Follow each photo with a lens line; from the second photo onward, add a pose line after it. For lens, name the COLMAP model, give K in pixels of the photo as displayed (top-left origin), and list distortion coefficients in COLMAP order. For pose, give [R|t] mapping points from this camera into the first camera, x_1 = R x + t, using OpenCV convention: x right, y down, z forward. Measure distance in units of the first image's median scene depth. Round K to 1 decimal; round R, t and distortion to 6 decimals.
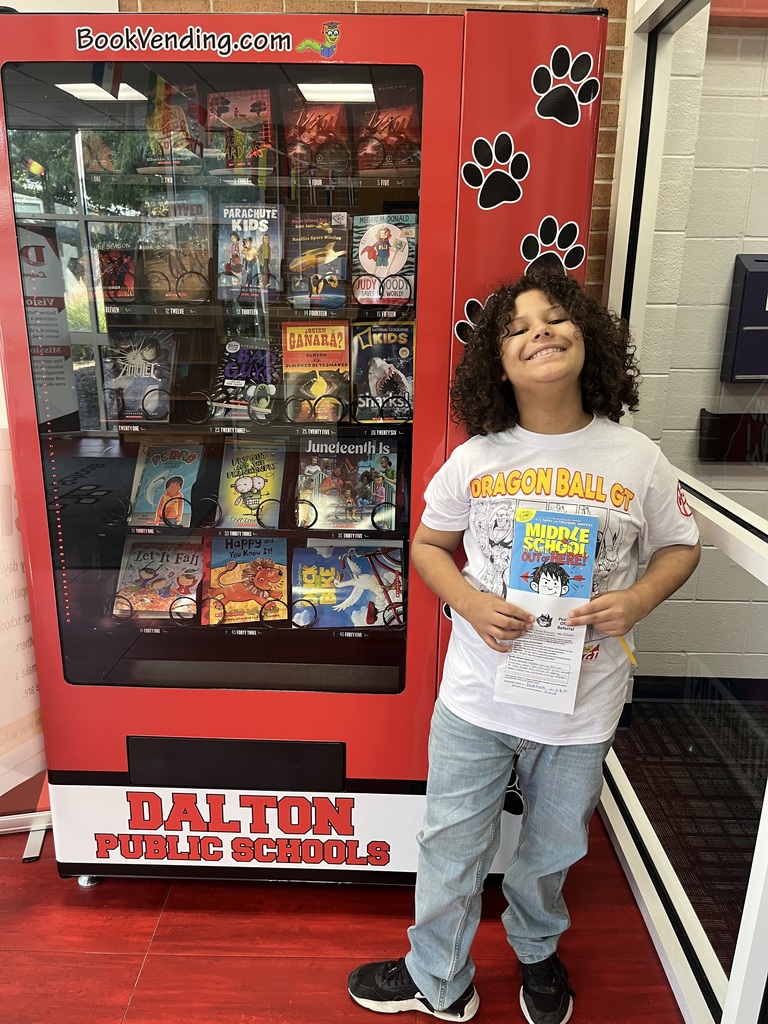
lens RADIAL K [[781.1, 0, 385.6], [0, 781.1, 517.6], [0, 0, 1]] dist [0.062967, -0.082709]
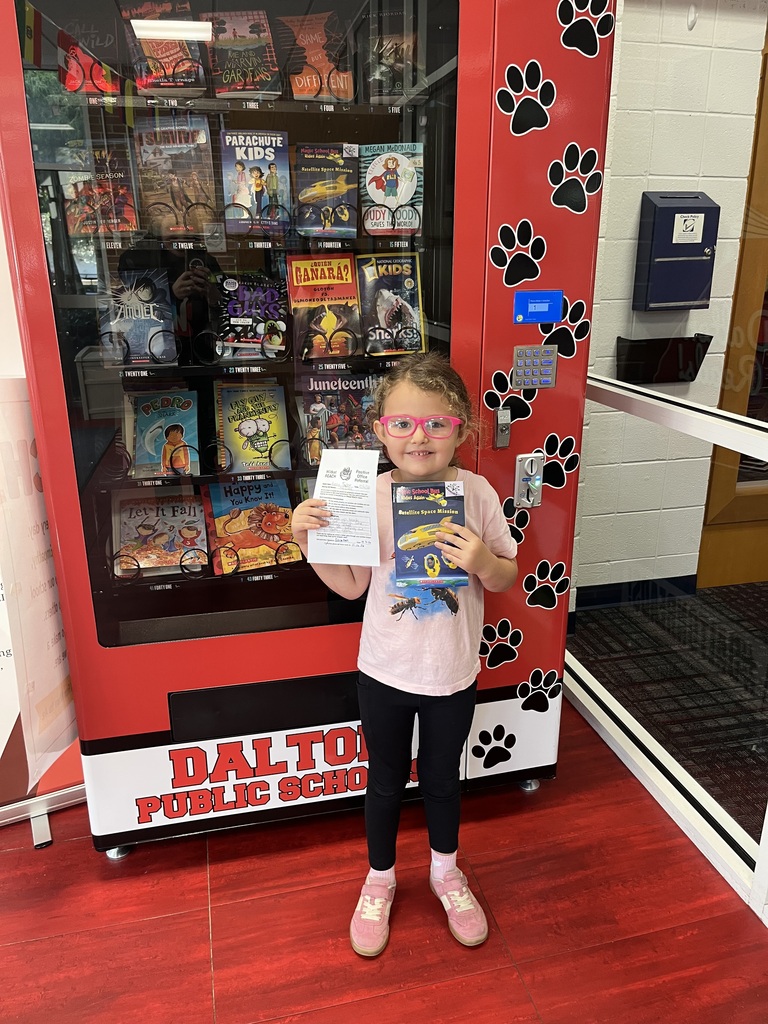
lens RADIAL K [[781.1, 0, 387.5], [0, 781.1, 515.1], [0, 0, 1]] dist [0.062967, -0.082709]
pose [[0.968959, -0.096652, 0.227544, -0.258917], [0.086152, 0.994726, 0.055655, 0.028380], [-0.231724, -0.034324, 0.972176, 0.005138]]
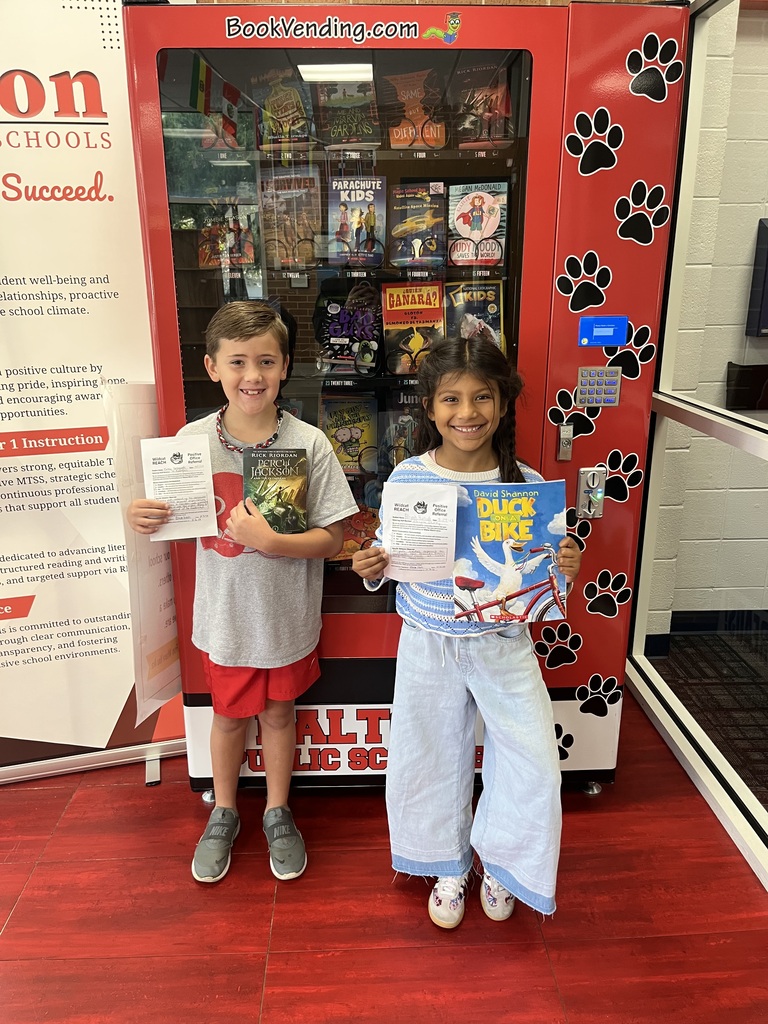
lens RADIAL K [[781.1, 0, 385.9], [0, 781.1, 518.8], [0, 0, 1]] dist [0.062967, -0.082709]
pose [[0.998687, -0.033007, 0.039174, -0.177113], [0.032162, 0.999240, 0.022012, 0.057149], [-0.039871, -0.020723, 0.998990, -0.113417]]
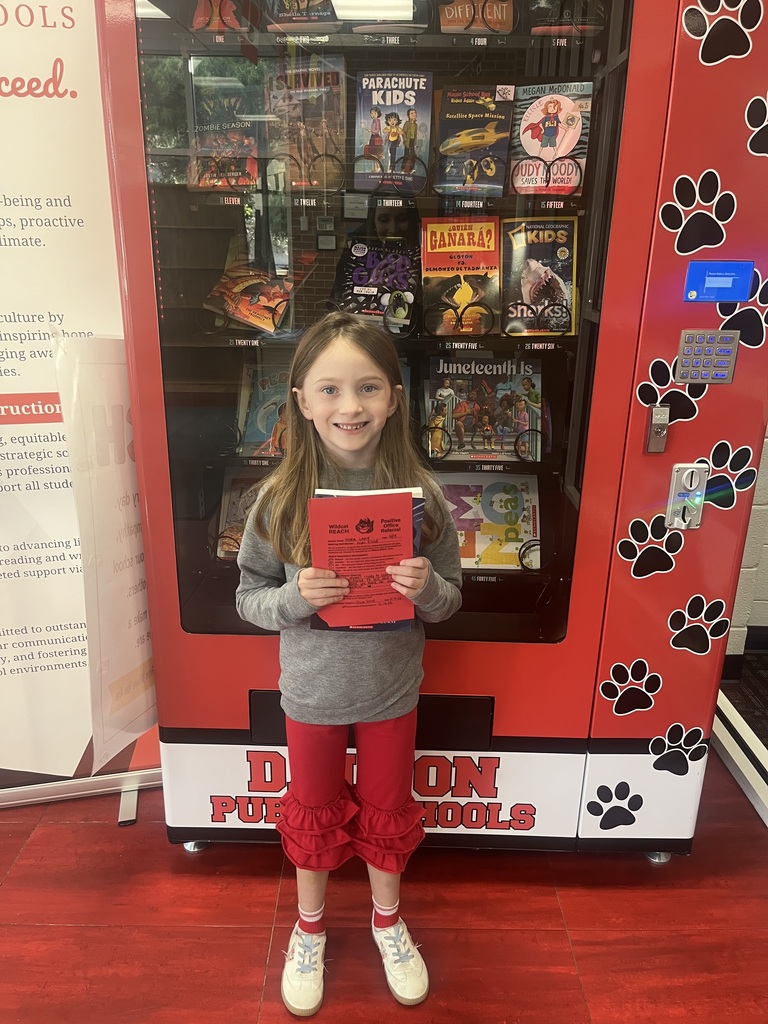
lens RADIAL K [[781.1, 0, 384.6], [0, 781.1, 519.1], [0, 0, 1]] dist [0.062967, -0.082709]
pose [[0.999964, -0.002175, 0.008170, -0.177079], [0.001716, 0.998446, 0.055706, 0.032950], [-0.008278, -0.055690, 0.998414, 0.114927]]
